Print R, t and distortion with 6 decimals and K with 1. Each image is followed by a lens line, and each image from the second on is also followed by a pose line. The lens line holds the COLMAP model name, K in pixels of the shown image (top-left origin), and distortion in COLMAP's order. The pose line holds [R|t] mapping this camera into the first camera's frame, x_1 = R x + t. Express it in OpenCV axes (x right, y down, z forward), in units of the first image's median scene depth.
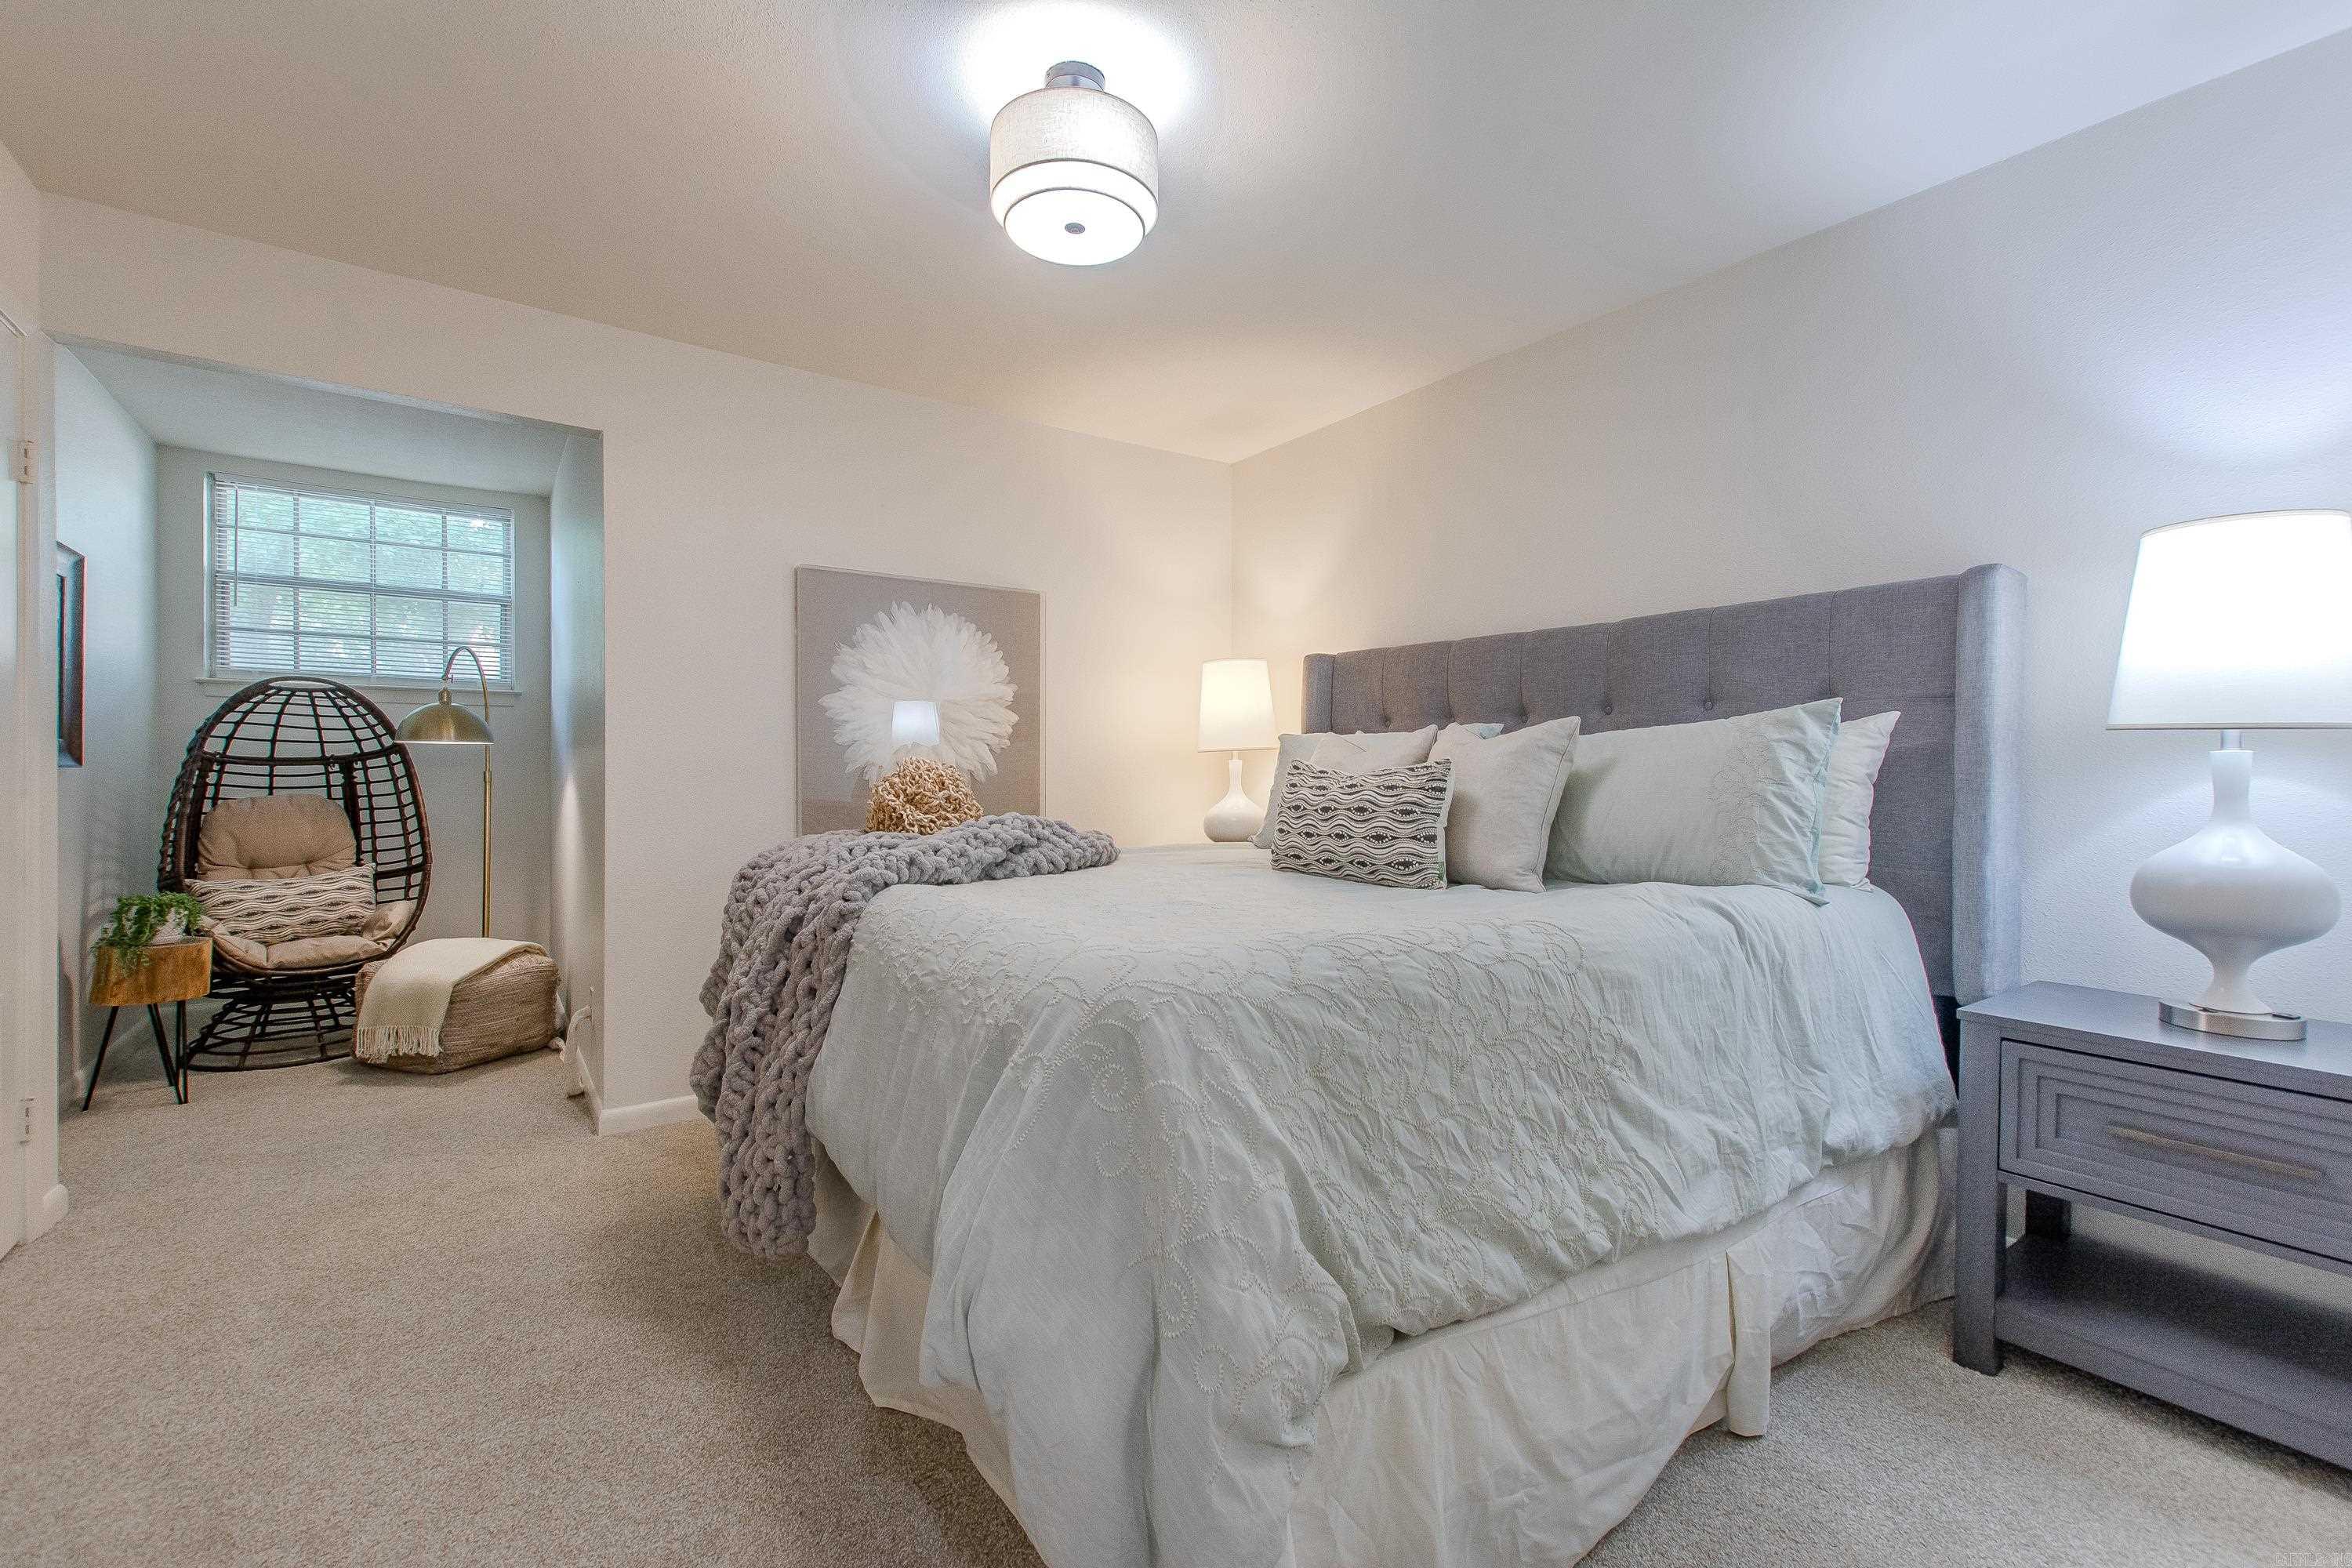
lens RADIAL K [[1021.4, 0, 1164.0], [0, 1021.4, 774.9], [0, 0, 1]] dist [0.006734, -0.002176]
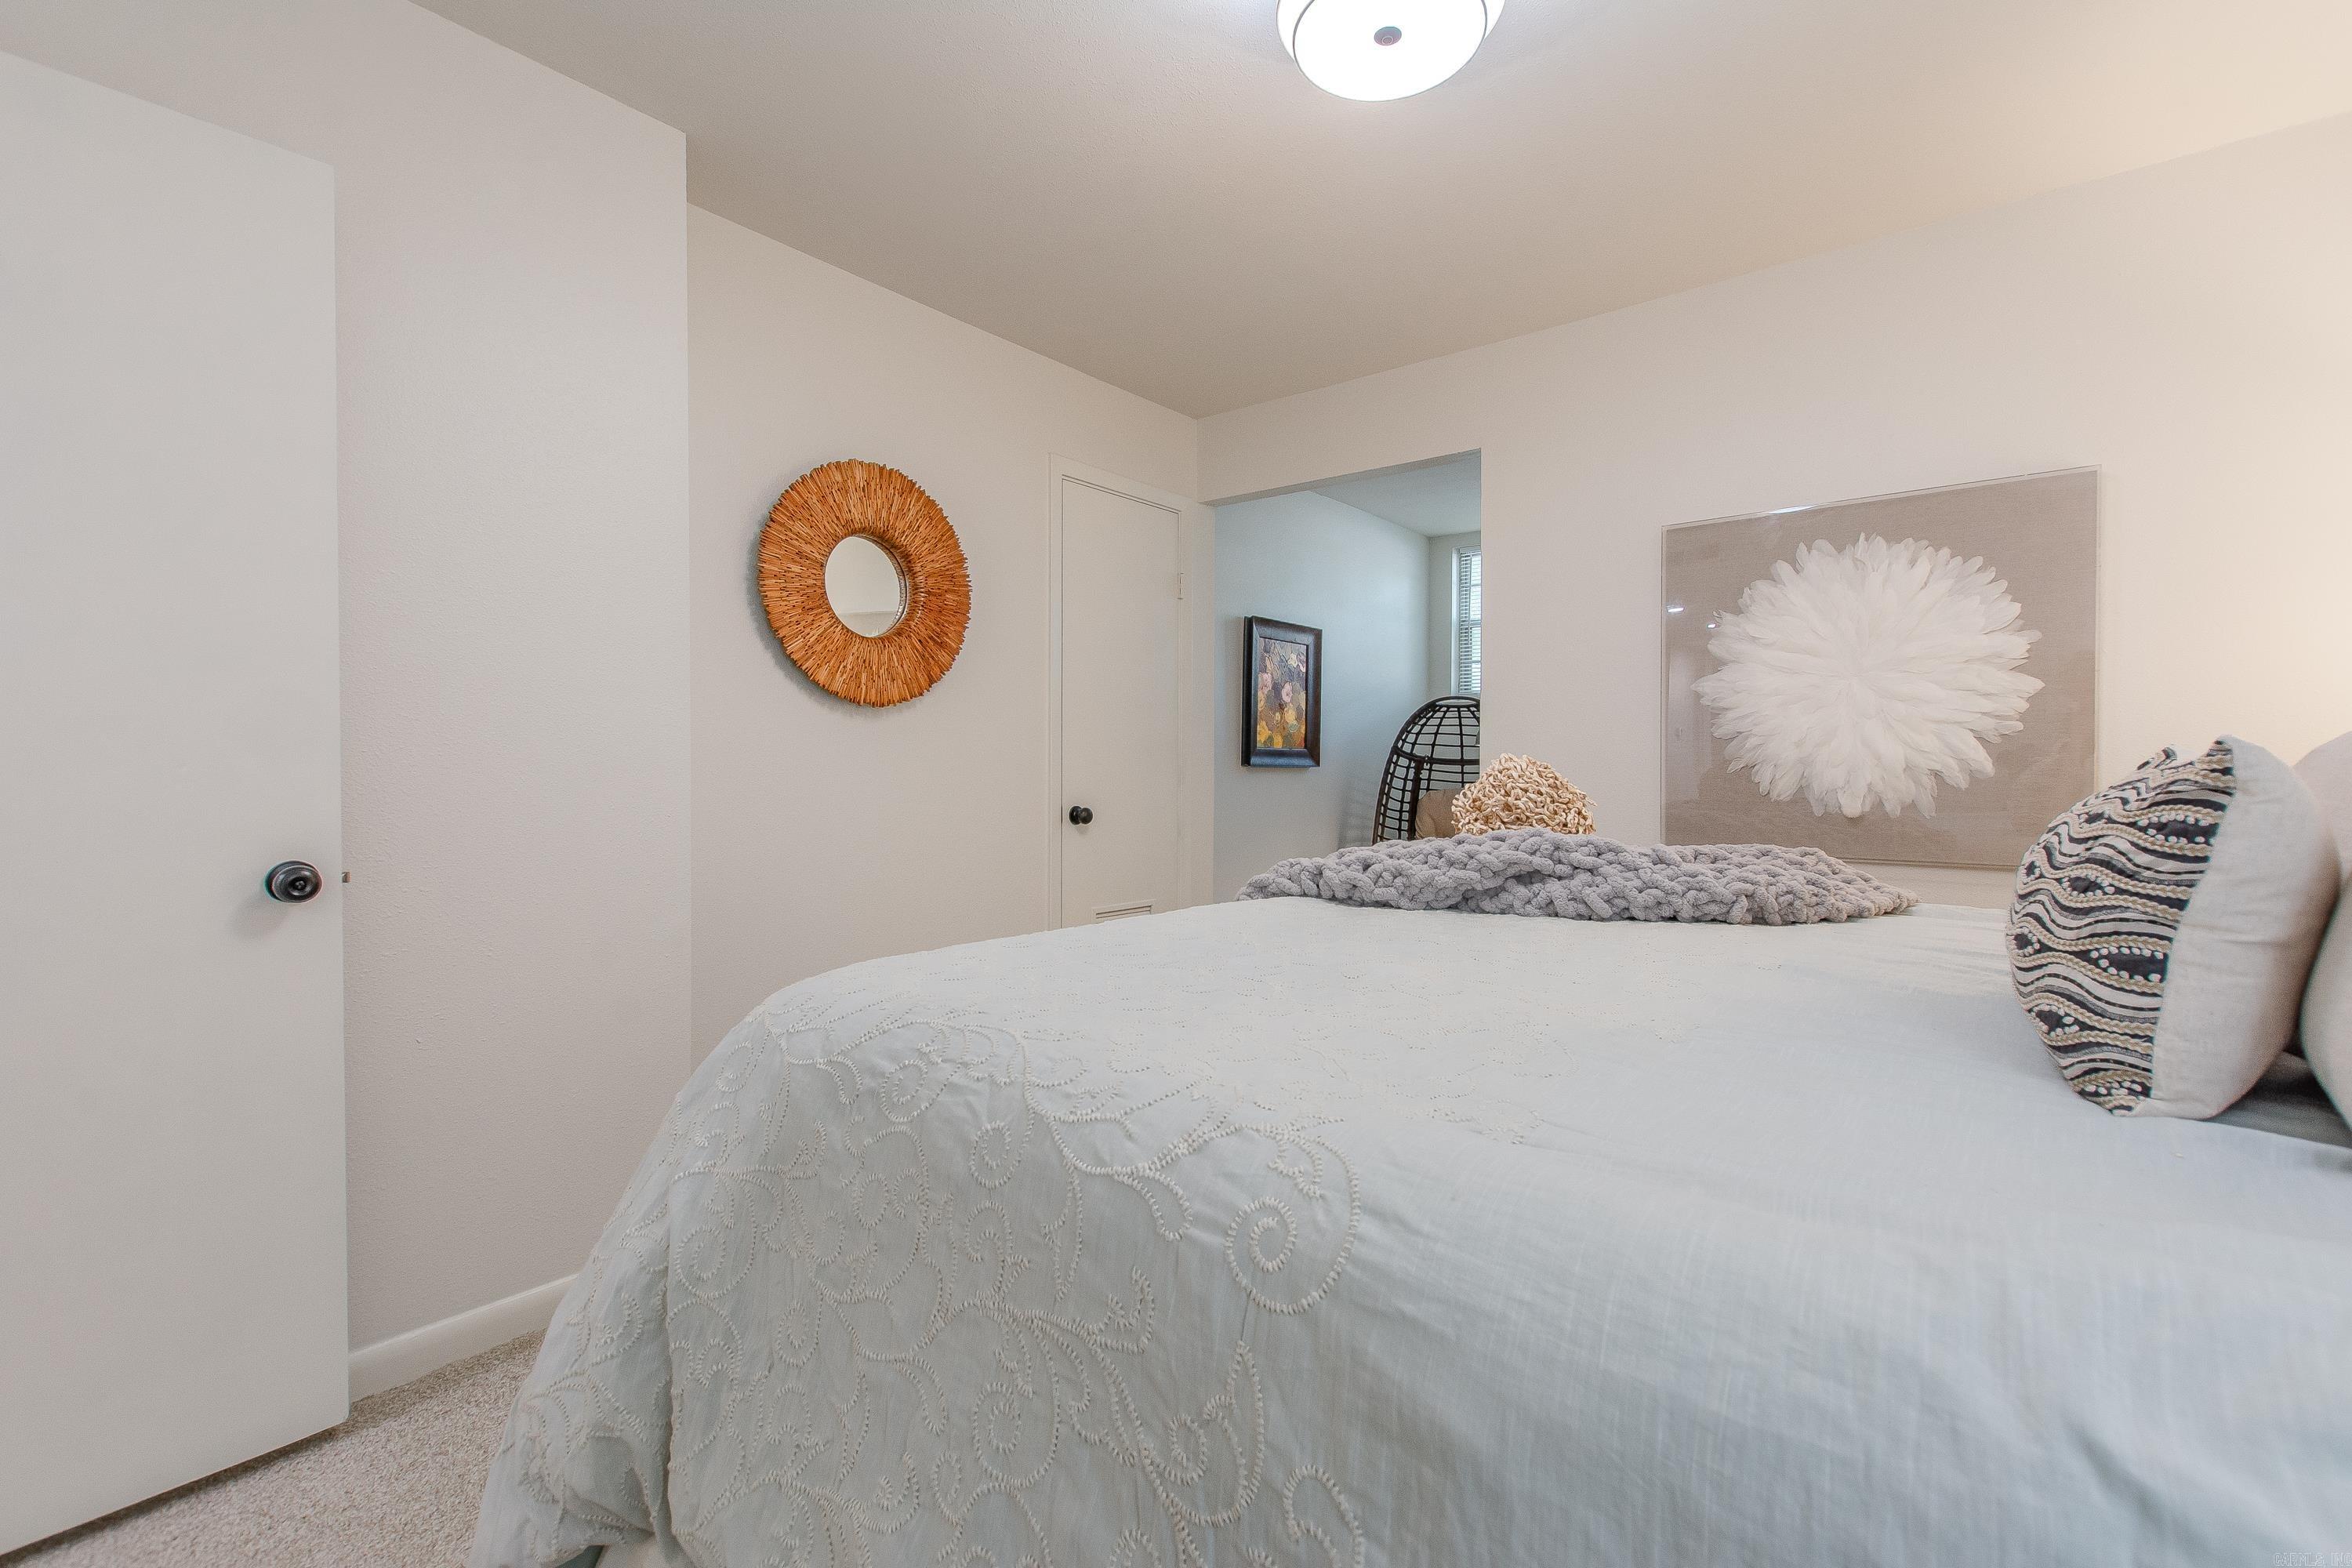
lens RADIAL K [[1021.4, 0, 1198.5], [0, 1021.4, 772.7], [0, 0, 1]] dist [0.006734, -0.002176]
pose [[0.274725, 0.004634, -0.961512, 0.302941], [-0.003787, 0.999986, 0.003738, -0.003338], [0.961515, 0.002614, 0.274739, 0.341331]]
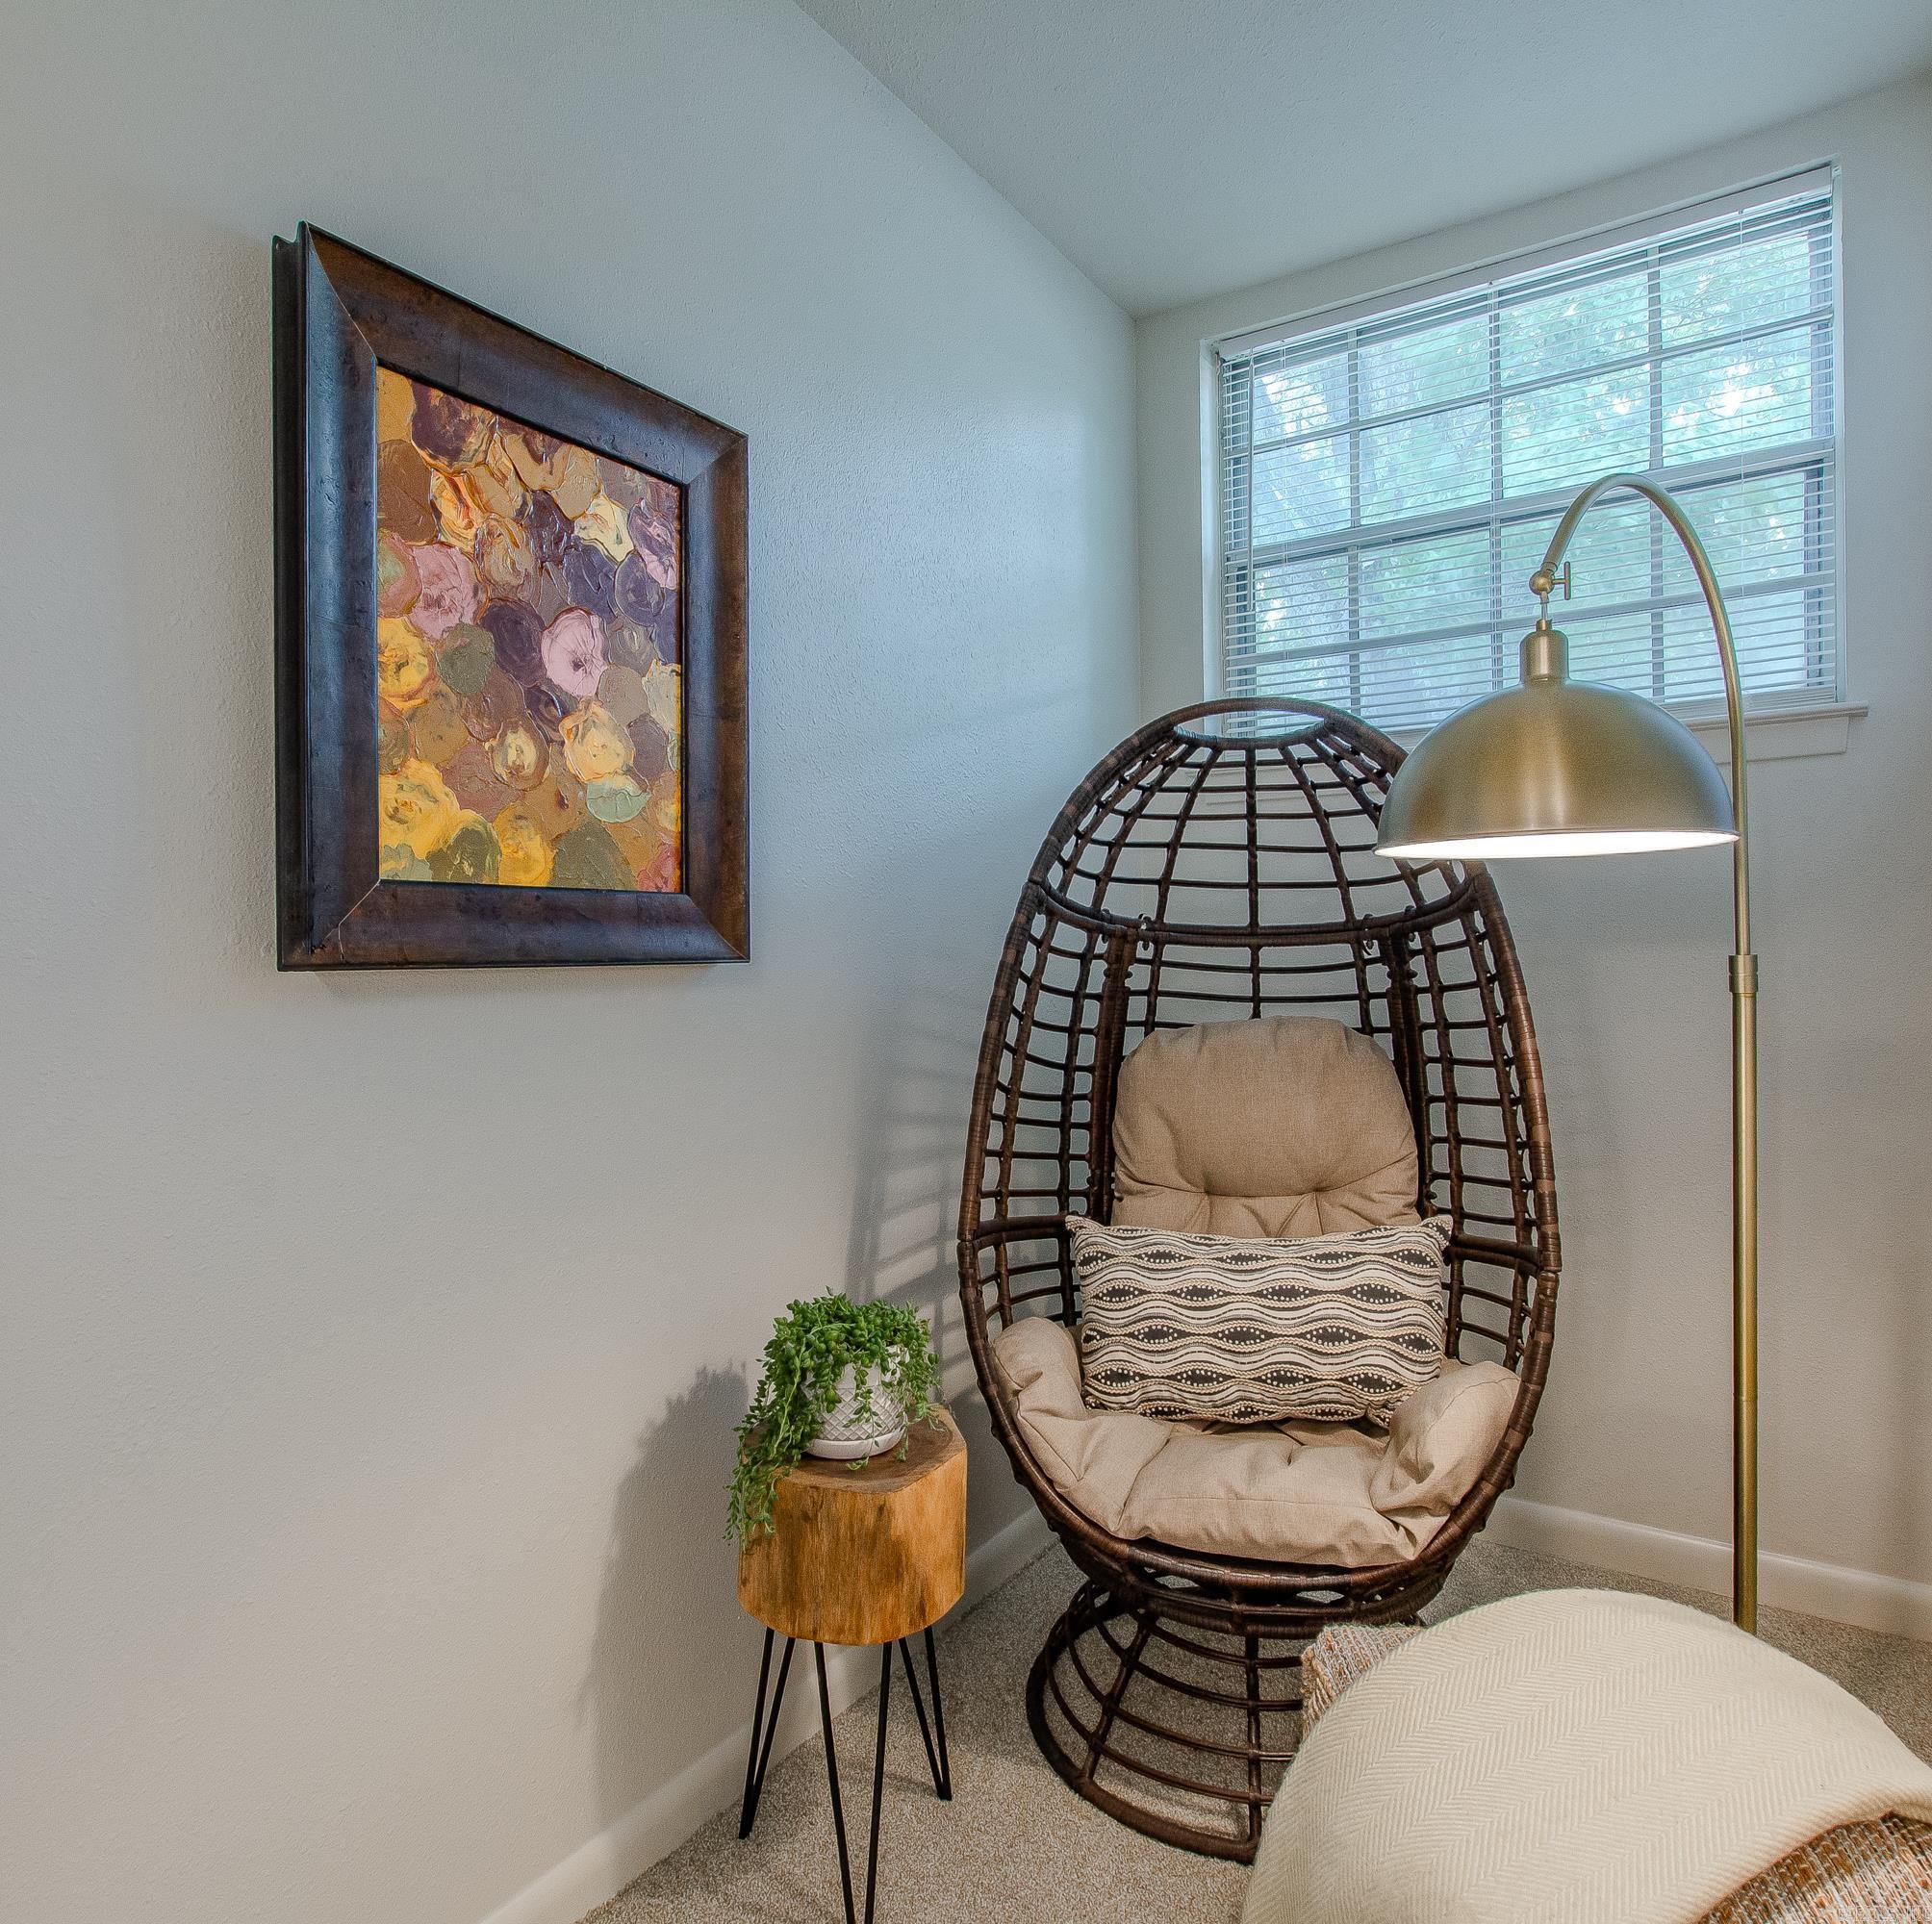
lens RADIAL K [[1244.3, 0, 1028.7], [0, 1244.3, 964.5], [0, 0, 1]] dist [0.003525, -0.000640]
pose [[0.401013, 0.000330, -0.916072, -0.473336], [0.013811, 0.999884, 0.006406, -0.006531], [0.915968, -0.015221, 0.400962, 0.758693]]
